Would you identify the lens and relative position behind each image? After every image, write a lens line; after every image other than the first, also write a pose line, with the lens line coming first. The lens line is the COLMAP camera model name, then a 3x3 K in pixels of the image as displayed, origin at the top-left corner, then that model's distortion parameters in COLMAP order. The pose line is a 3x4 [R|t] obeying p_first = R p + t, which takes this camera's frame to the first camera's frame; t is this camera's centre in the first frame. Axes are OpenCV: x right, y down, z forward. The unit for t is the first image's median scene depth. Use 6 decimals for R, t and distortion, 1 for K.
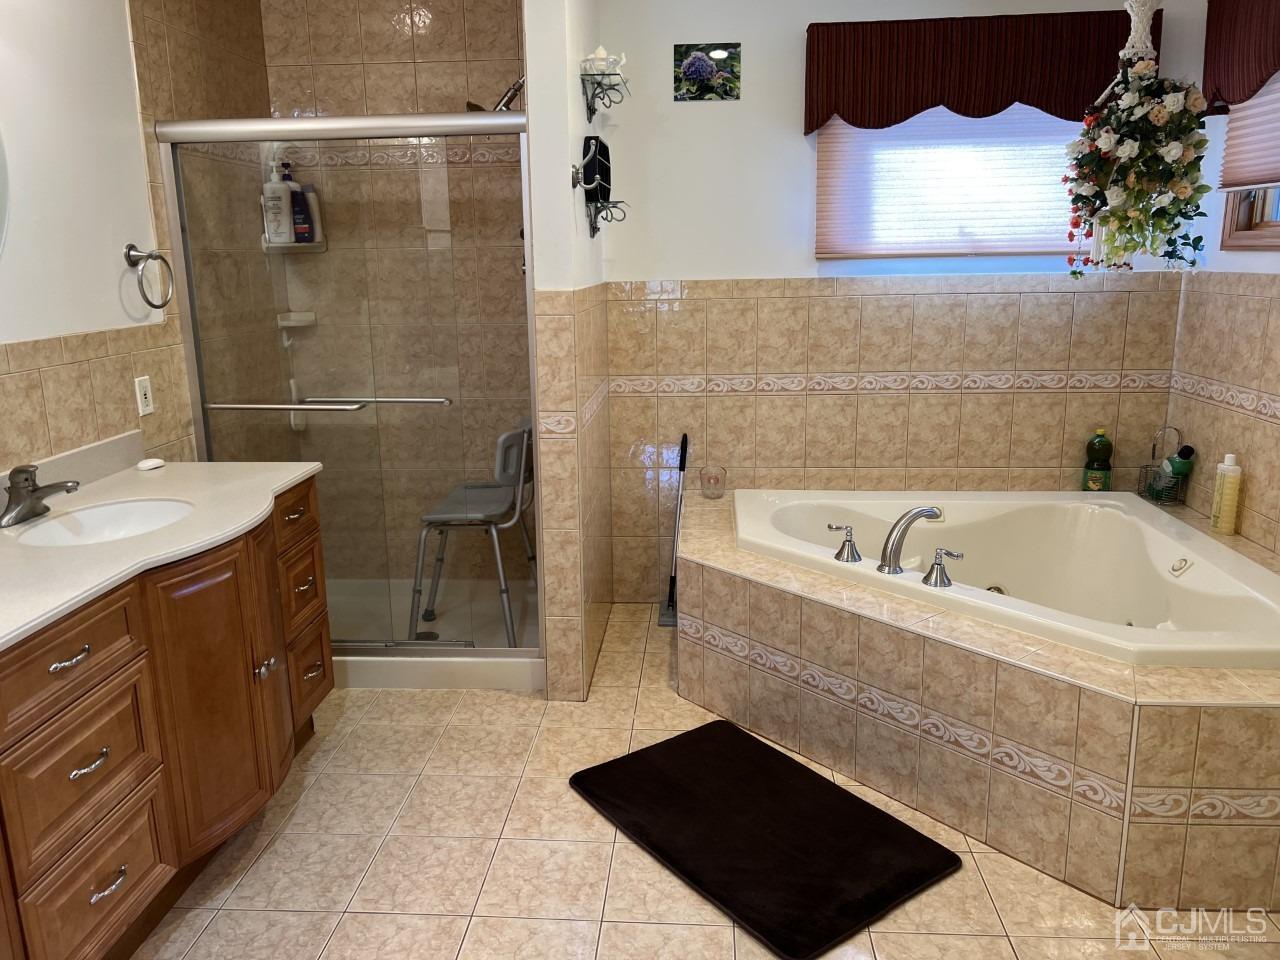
lens RADIAL K [[965.2, 0, 638.0], [0, 965.2, 476.3], [0, 0, 1]] dist [0.087427, -0.120120]
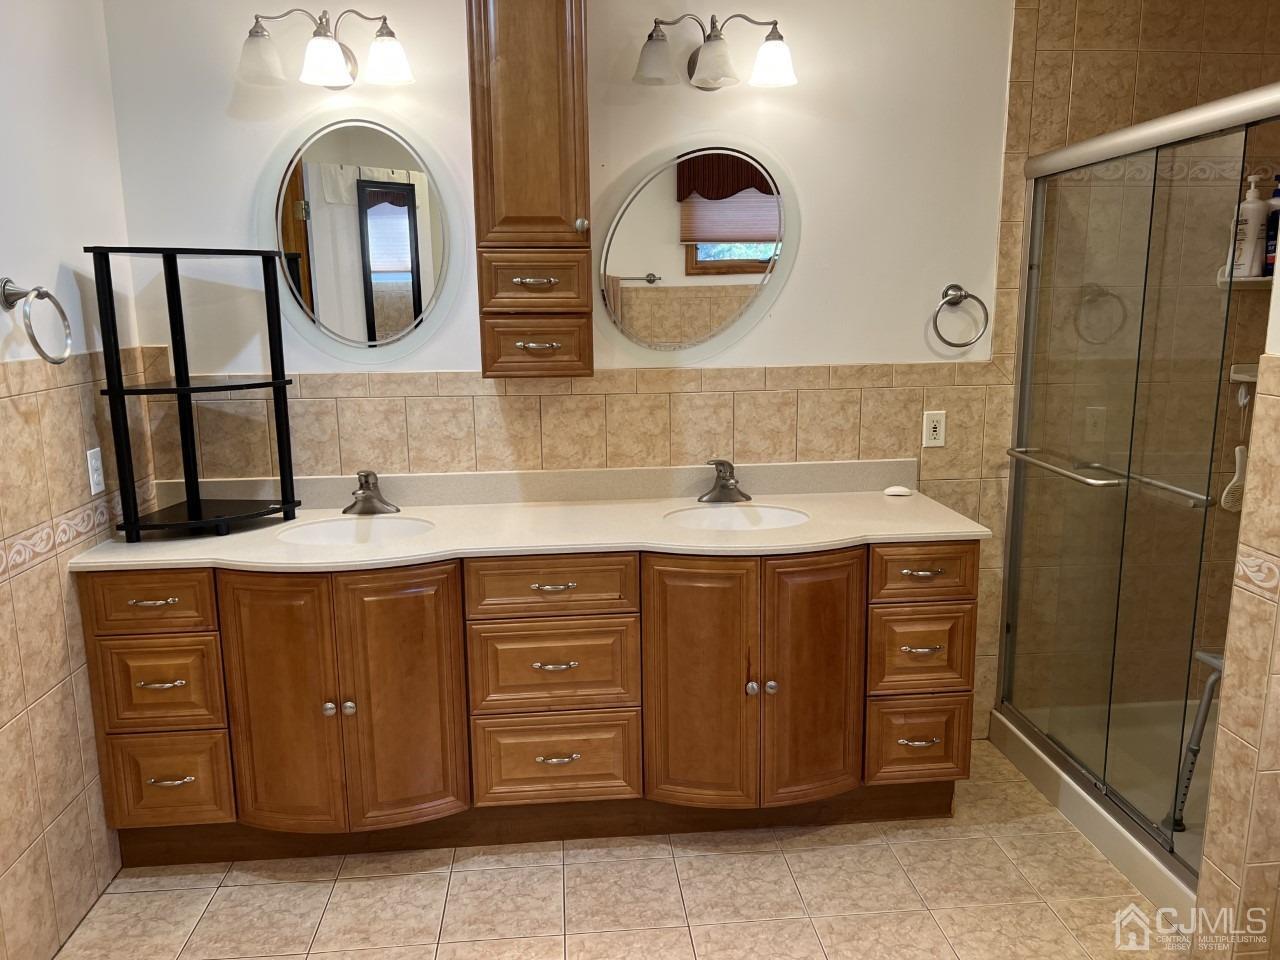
lens RADIAL K [[965.2, 0, 638.0], [0, 965.2, 476.3], [0, 0, 1]] dist [0.087427, -0.120120]
pose [[0.151638, 0.193920, -0.969227, 0.474083], [-0.211452, 0.964230, 0.159838, -0.135186], [0.965554, 0.180707, 0.187219, 0.519019]]
